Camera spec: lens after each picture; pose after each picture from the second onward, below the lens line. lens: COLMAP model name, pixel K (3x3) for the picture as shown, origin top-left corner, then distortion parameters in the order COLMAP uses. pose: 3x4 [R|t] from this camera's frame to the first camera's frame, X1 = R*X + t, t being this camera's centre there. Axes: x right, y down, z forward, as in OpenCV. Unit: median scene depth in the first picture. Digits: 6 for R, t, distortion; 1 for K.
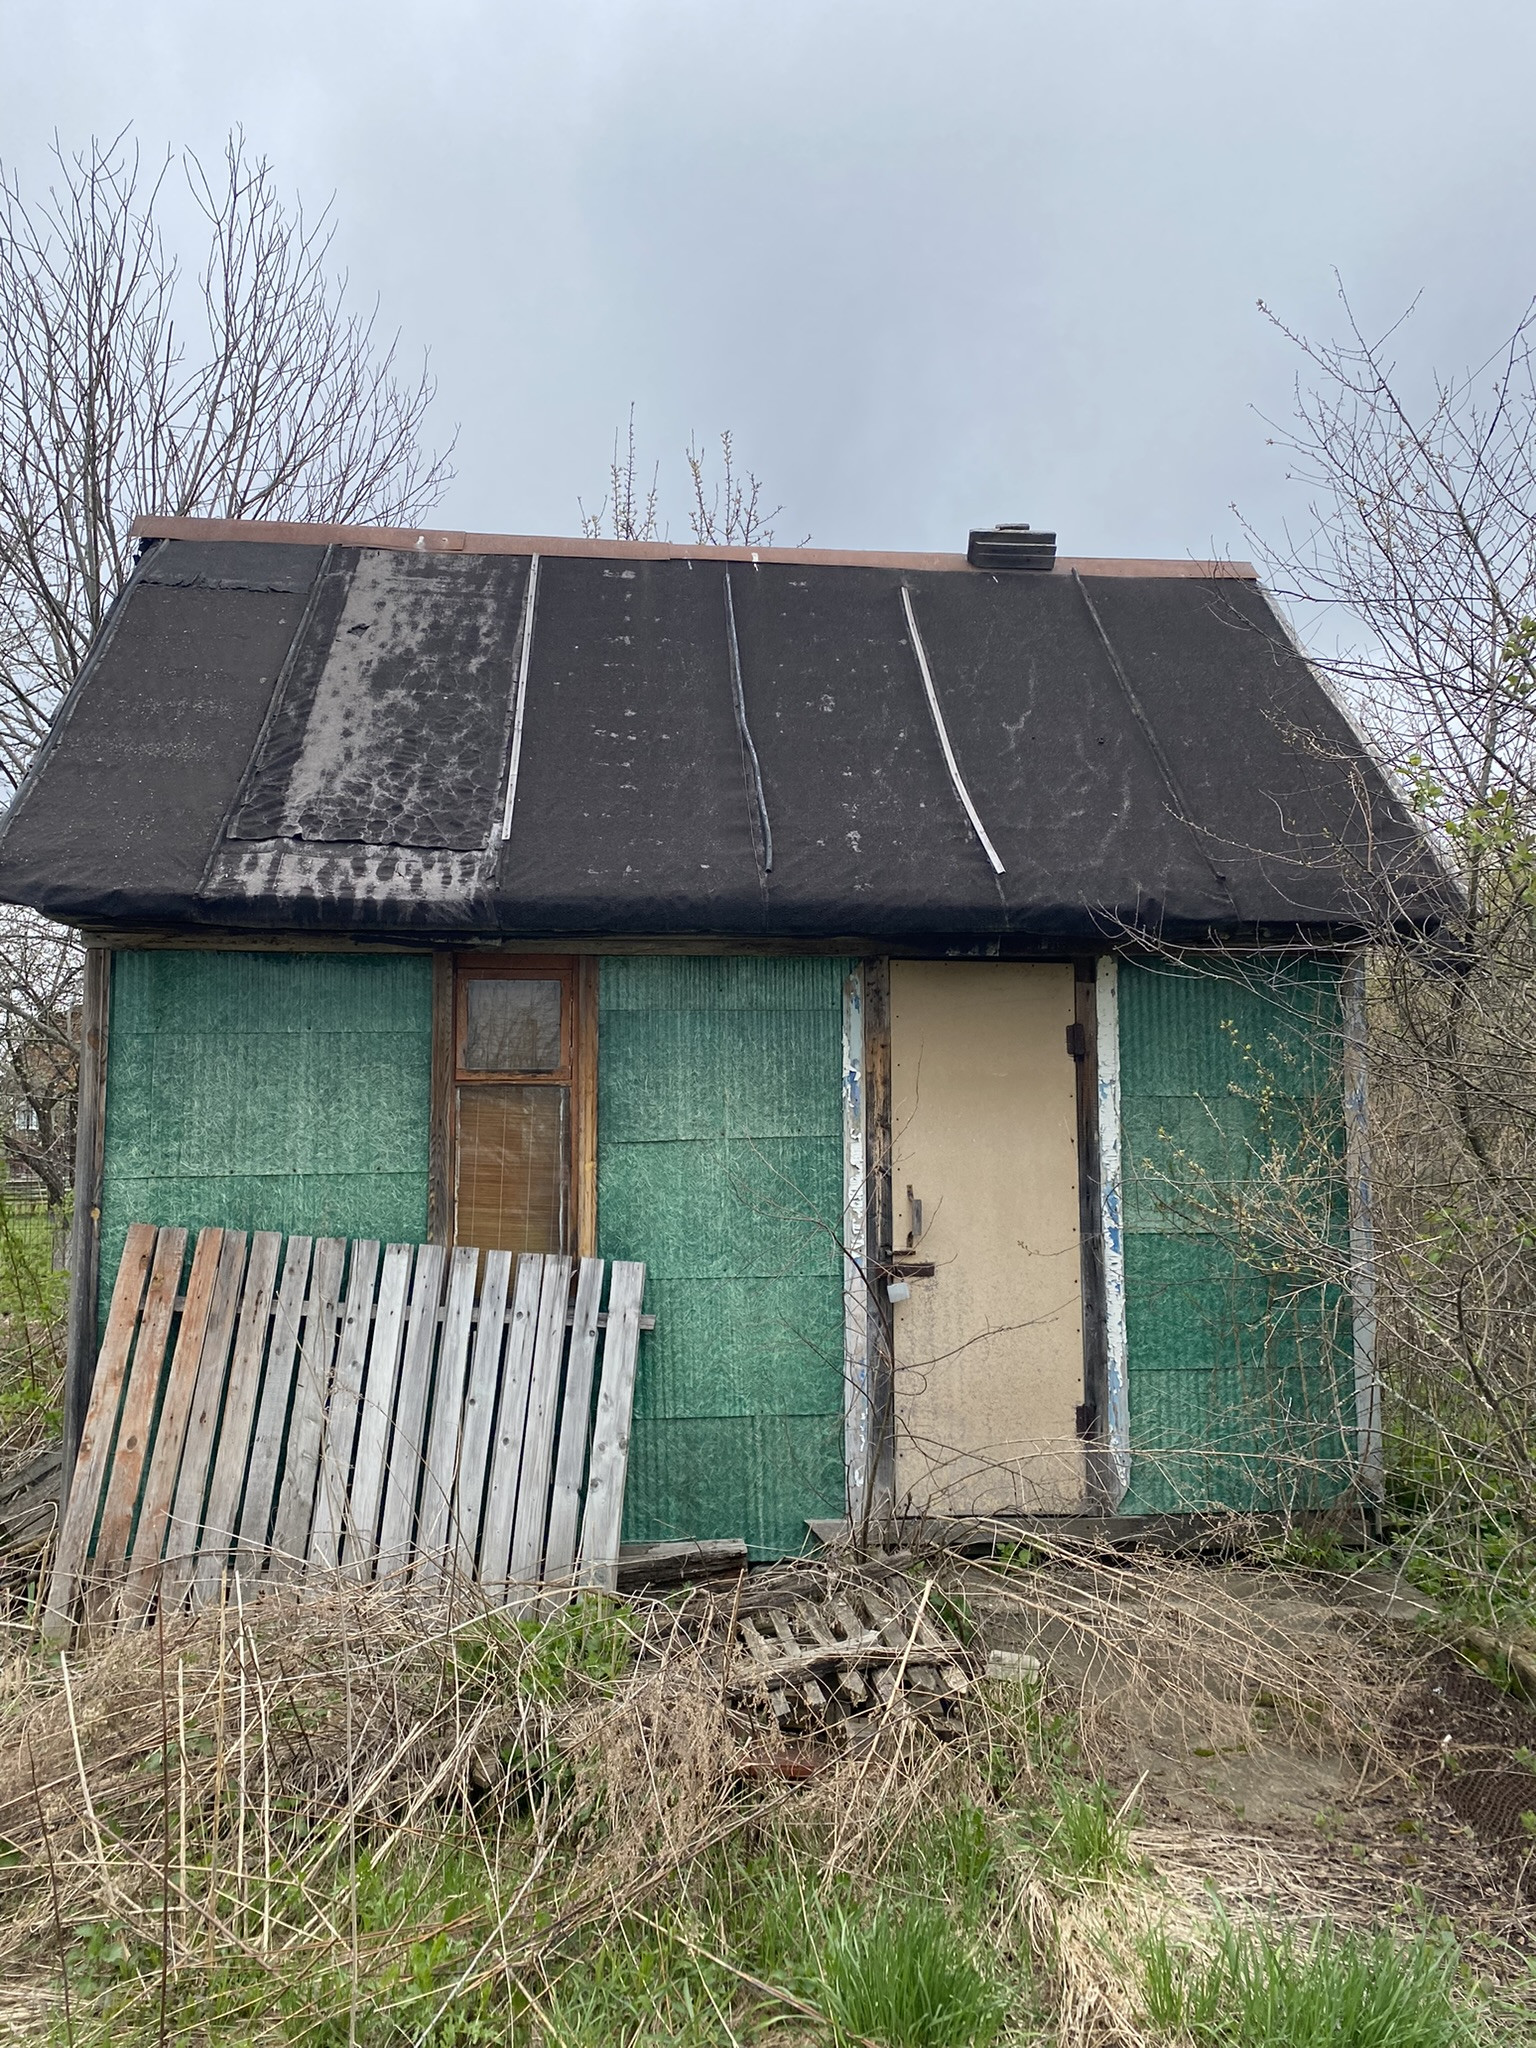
lens RADIAL K [[1552.9, 0, 768.0], [0, 1552.9, 1024.0], [0, 0, 1]] dist [-0.001320, -0.005940]
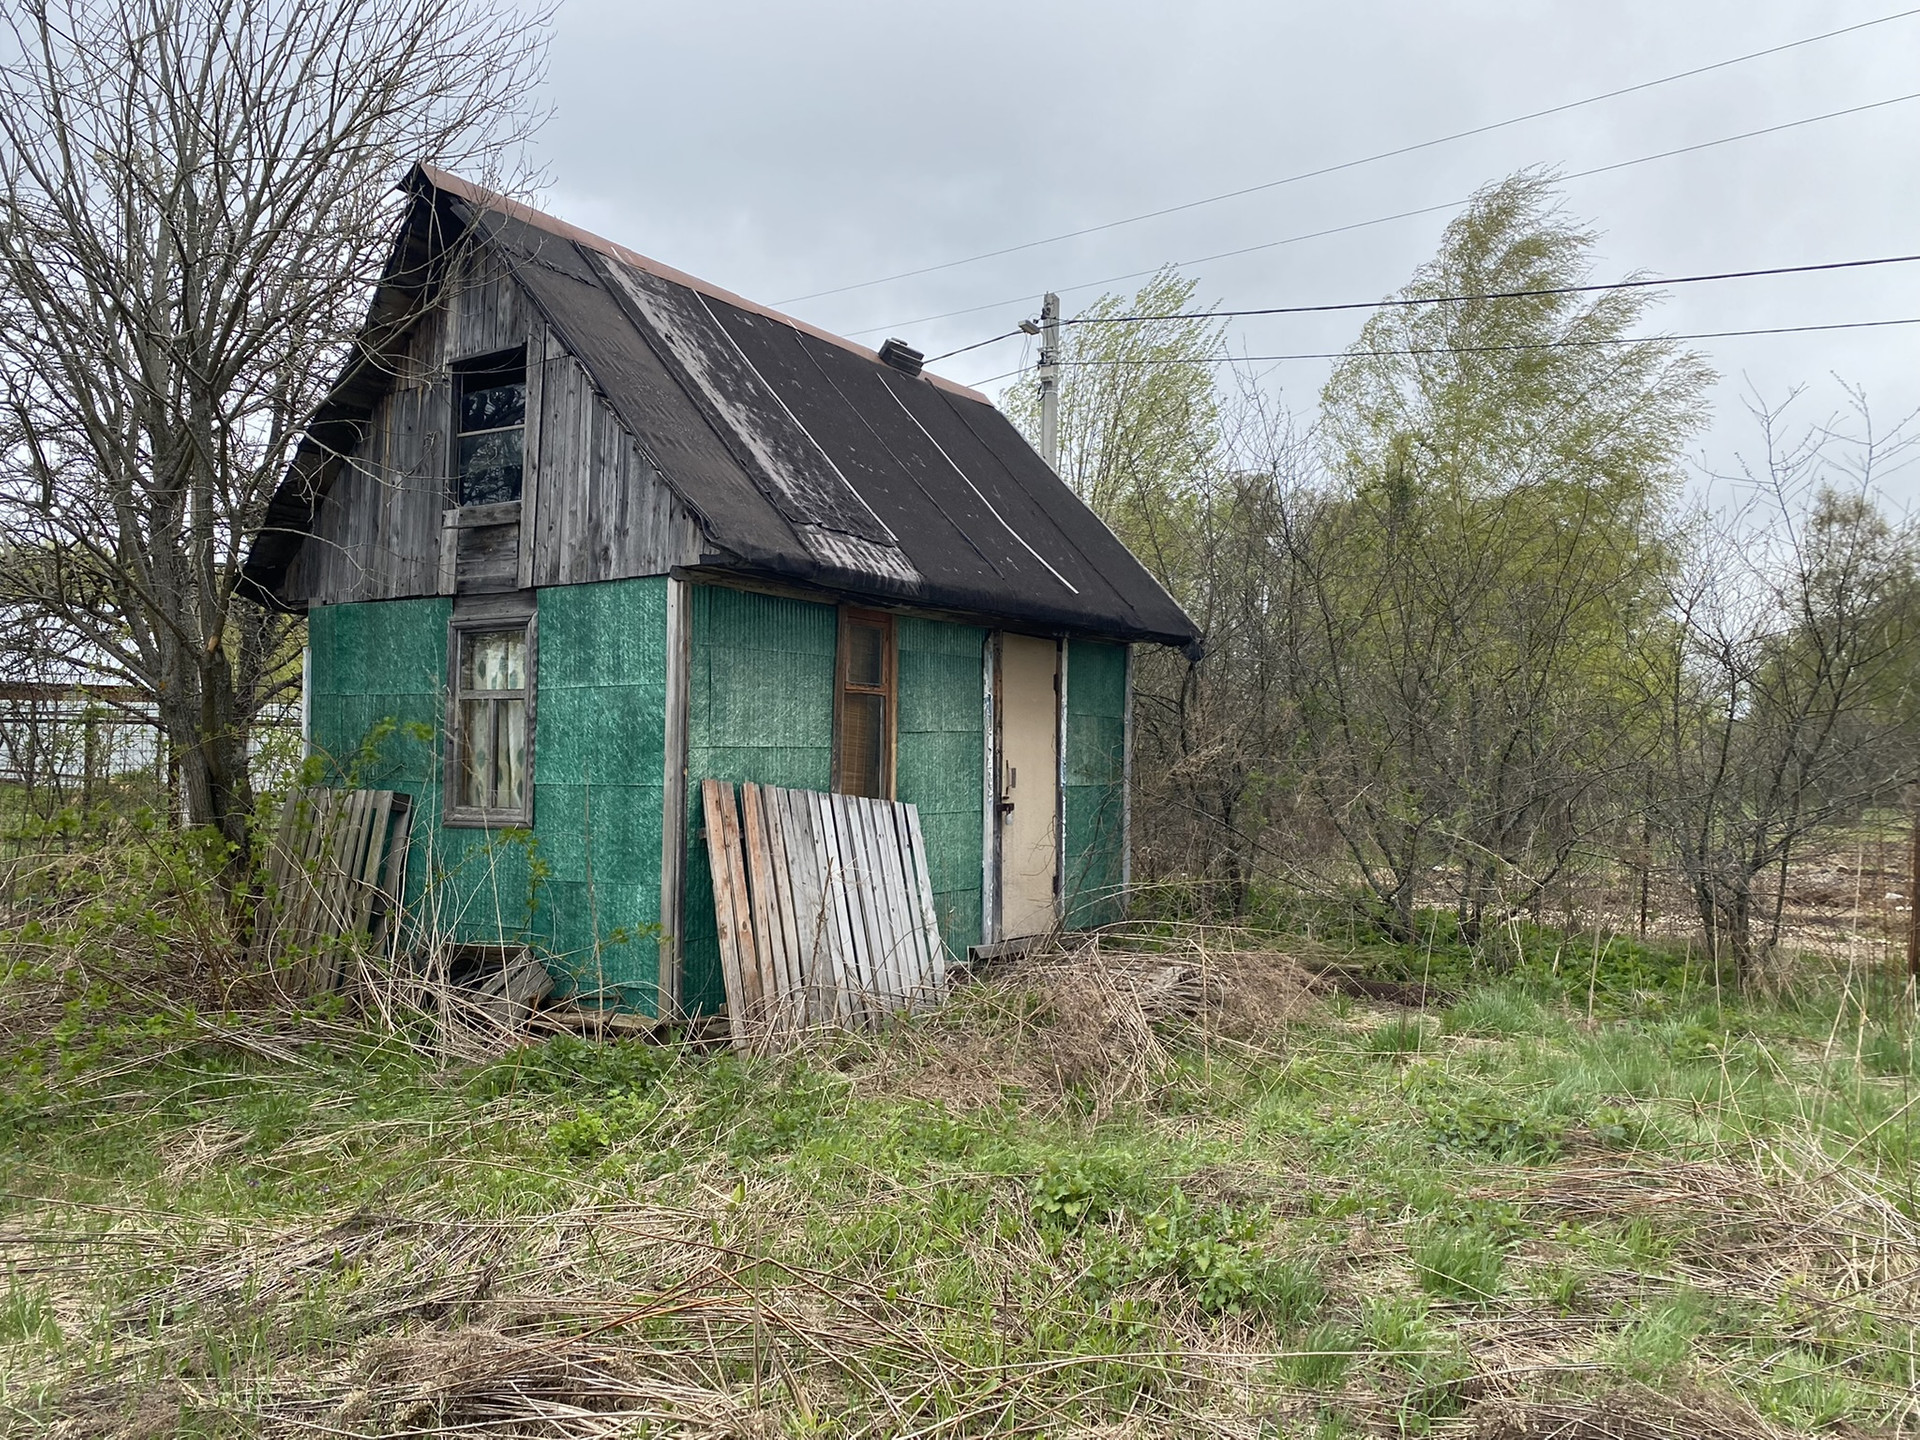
lens RADIAL K [[1455.9, 0, 960.0], [0, 1455.9, 720.0], [0, 0, 1]] dist [-0.001320, -0.005940]
pose [[0.637757, 0.035516, 0.769419, -1.246087], [-0.091693, 0.995334, 0.030058, 0.012723], [-0.764761, -0.089720, 0.638037, -0.022294]]
